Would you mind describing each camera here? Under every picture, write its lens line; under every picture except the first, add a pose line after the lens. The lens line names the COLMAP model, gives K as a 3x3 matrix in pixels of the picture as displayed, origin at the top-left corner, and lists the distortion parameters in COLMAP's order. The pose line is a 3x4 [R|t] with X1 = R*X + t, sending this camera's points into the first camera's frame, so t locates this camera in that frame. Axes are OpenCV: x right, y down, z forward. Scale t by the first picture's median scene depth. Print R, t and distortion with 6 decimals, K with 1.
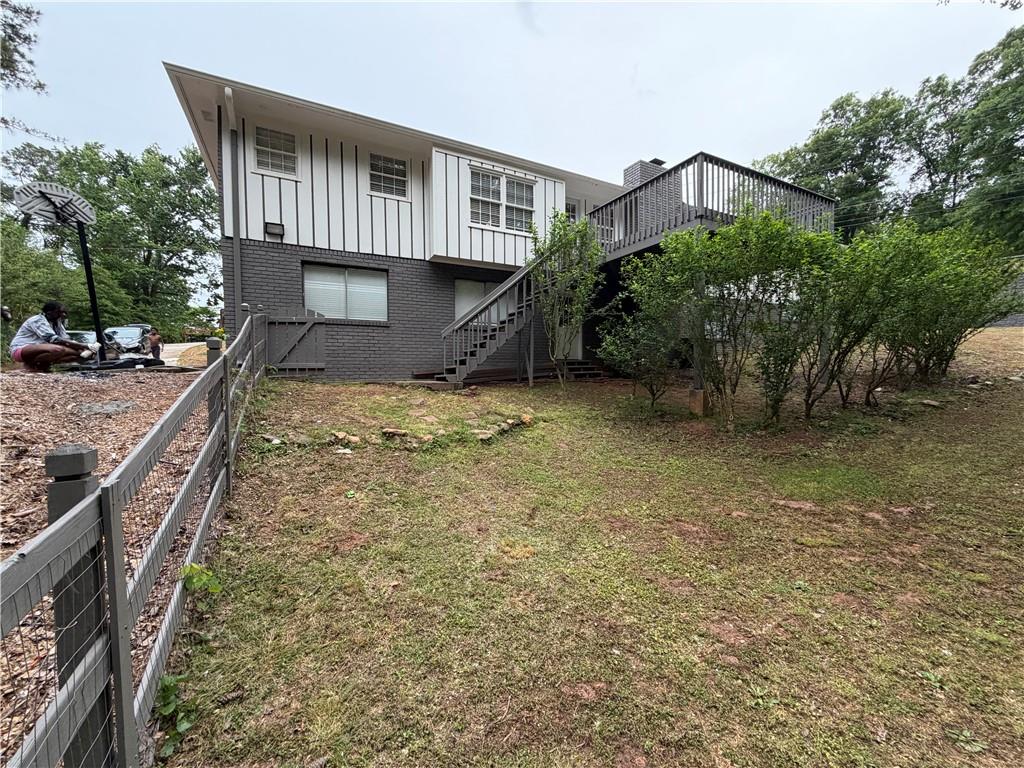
lens RADIAL K [[408.3, 0, 510.0], [0, 408.3, 385.2], [0, 0, 1]] dist [-0.000093, -0.000064]
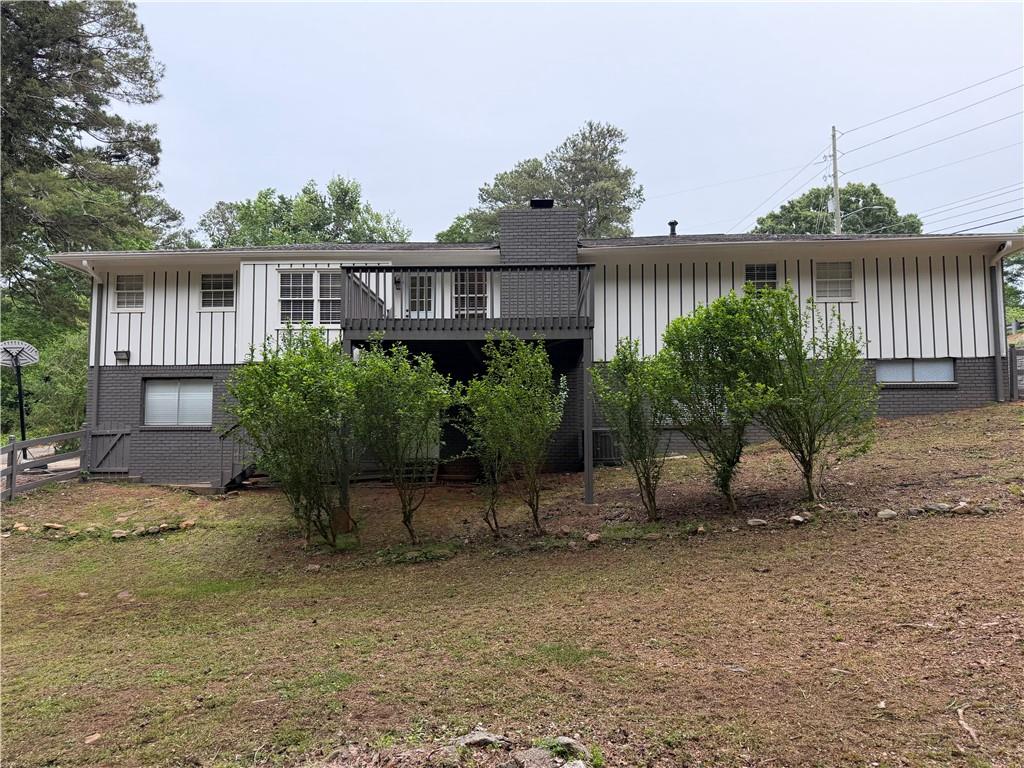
lens RADIAL K [[722.6, 0, 505.5], [0, 722.6, 392.9], [0, 0, 1]] dist [0.053340, -0.064400]
pose [[0.853678, -0.030077, -0.519933, 1.652410], [-0.022545, 0.995261, -0.094589, -0.097666], [0.520314, 0.092470, 0.848954, -0.263244]]
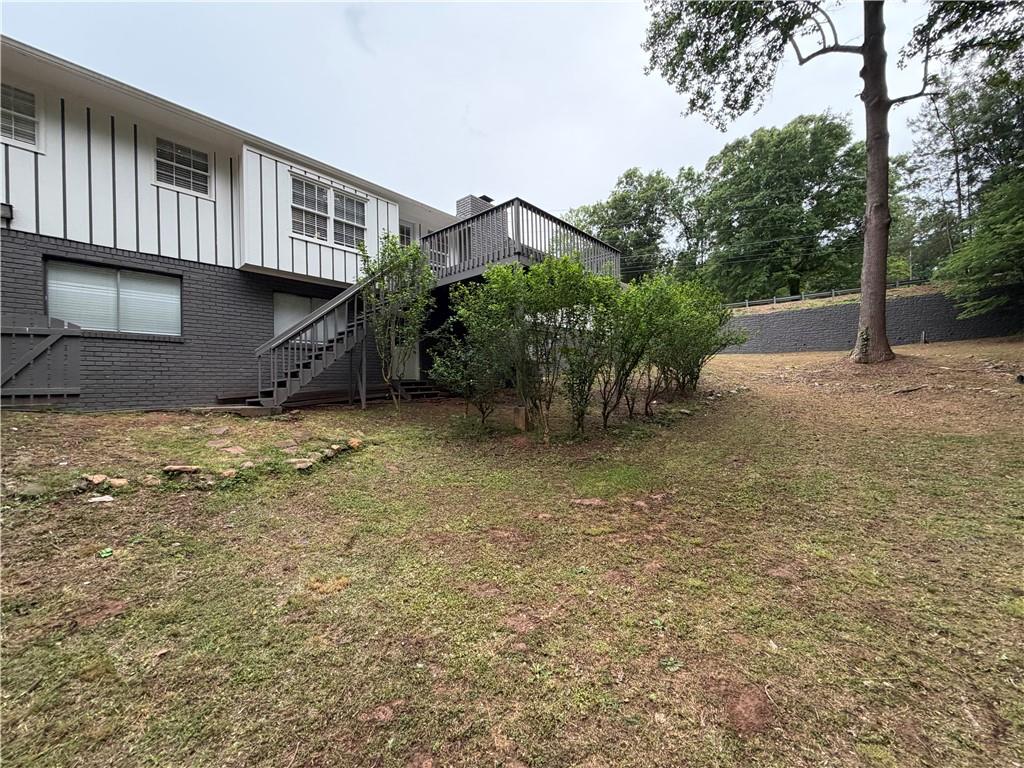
lens RADIAL K [[408.3, 0, 510.0], [0, 408.3, 385.2], [0, 0, 1]] dist [-0.000093, -0.000064]
pose [[0.932121, -0.011647, 0.361959, 0.031089], [0.028687, 0.998717, -0.041739, -0.002297], [-0.361008, 0.049289, 0.931259, -0.024055]]
